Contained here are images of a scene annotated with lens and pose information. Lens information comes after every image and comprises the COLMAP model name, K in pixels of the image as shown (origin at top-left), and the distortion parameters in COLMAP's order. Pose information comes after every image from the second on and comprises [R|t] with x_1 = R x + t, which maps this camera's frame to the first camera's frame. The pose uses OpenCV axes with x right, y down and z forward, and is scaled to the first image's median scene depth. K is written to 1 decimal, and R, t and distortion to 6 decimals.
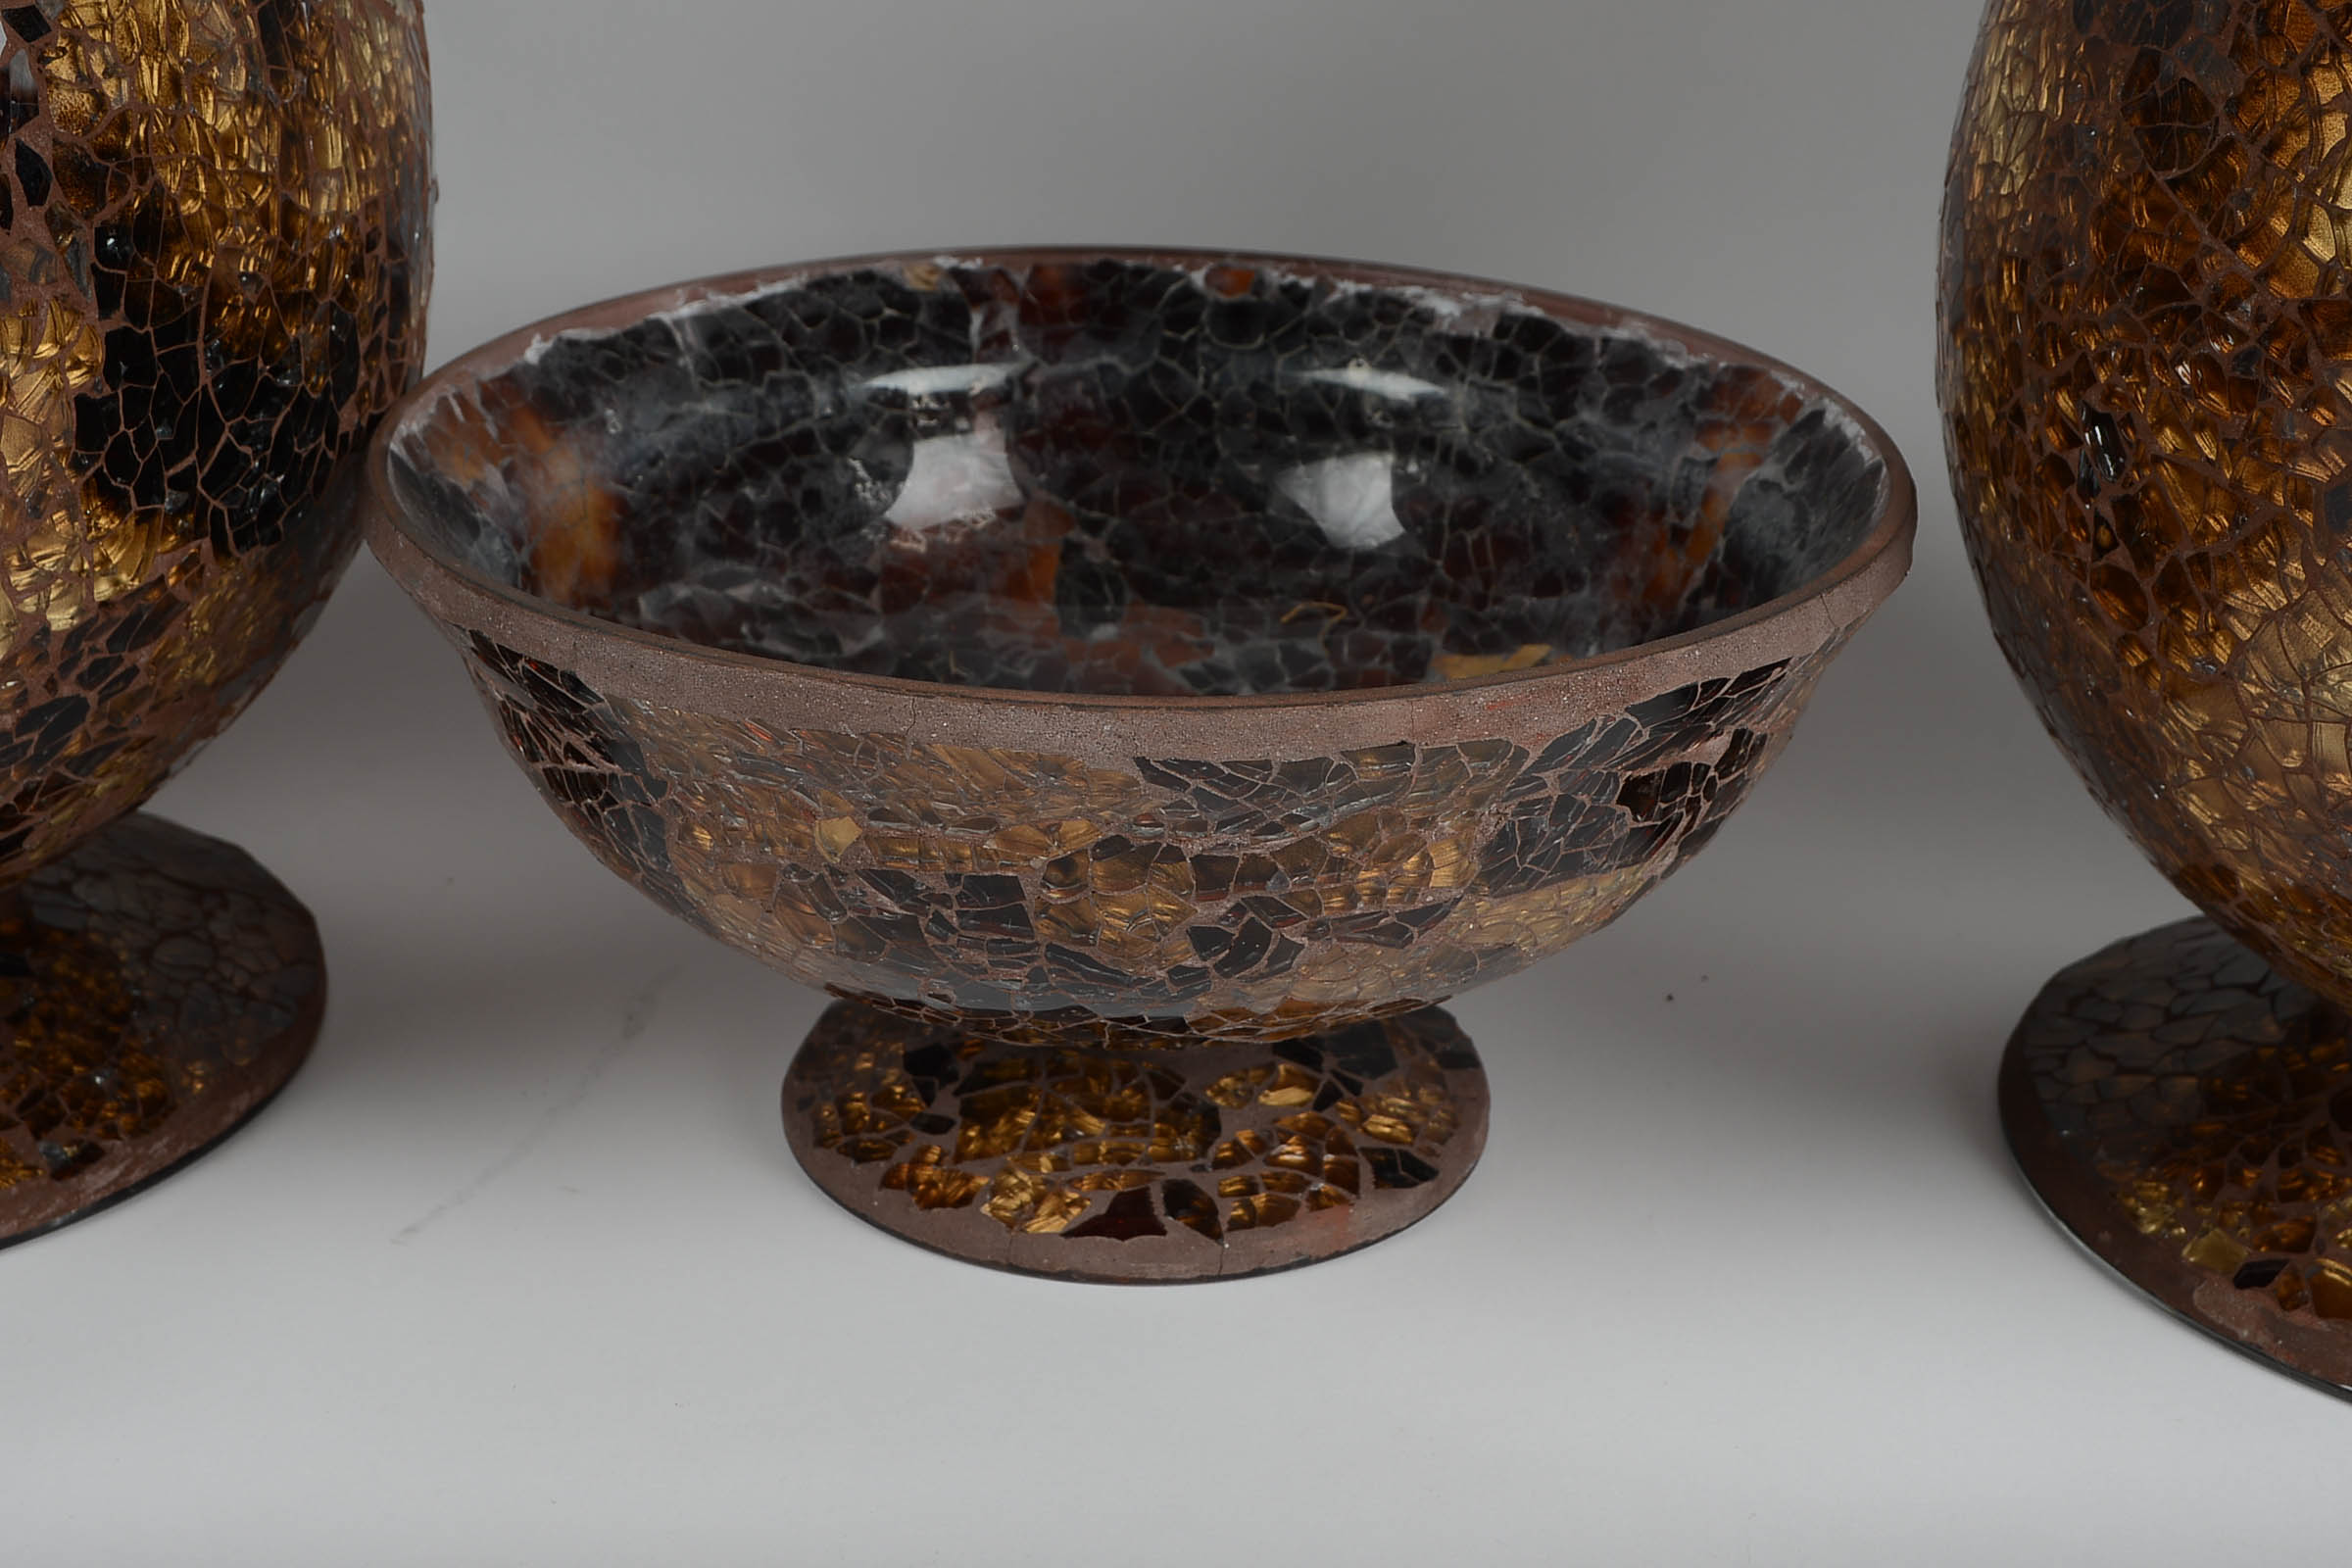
lens RADIAL K [[3707.3, 0, 1177.8], [0, 3707.3, 782.7], [0, 0, 1]] dist [-0.021784, 0.000000]
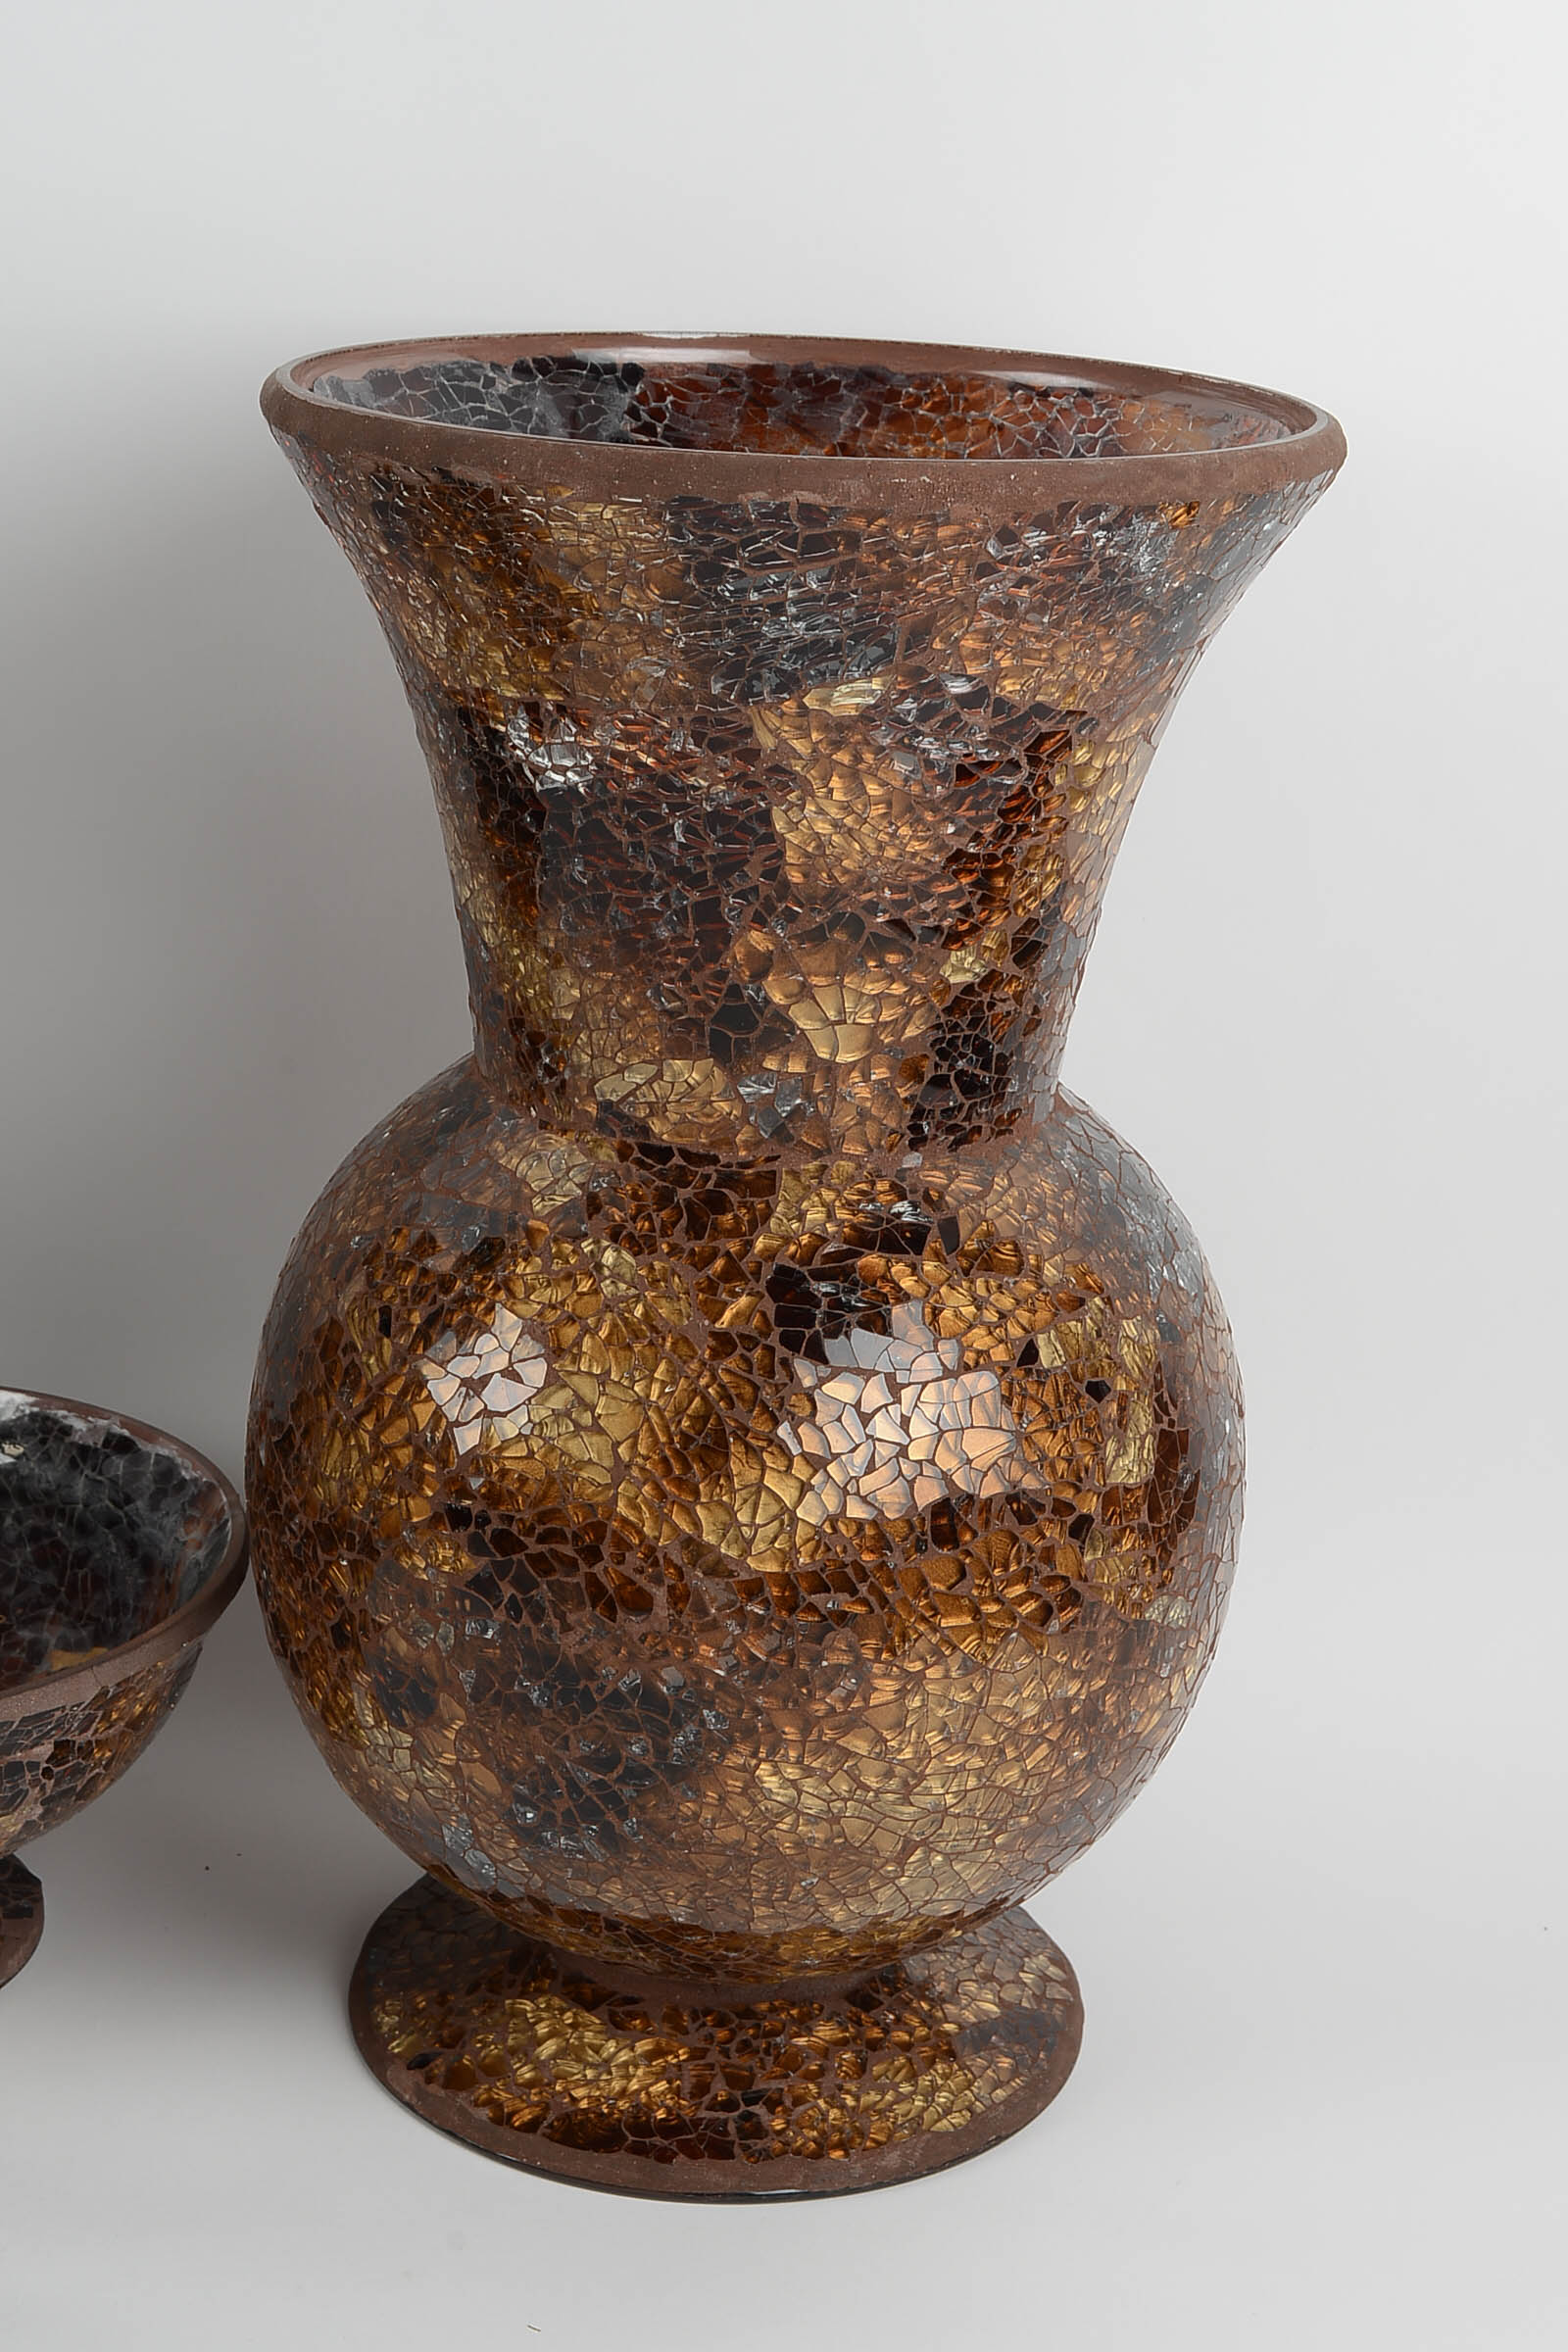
lens RADIAL K [[3707.3, 0, 782.1], [0, 3707.3, 1177.0], [0, 0, 1]] dist [-0.021784, 0.000000]
pose [[0.999085, 0.011232, -0.041268, 0.445562], [-0.014340, 0.997020, -0.075804, -0.120360], [0.040293, 0.076326, 0.996268, -0.588308]]
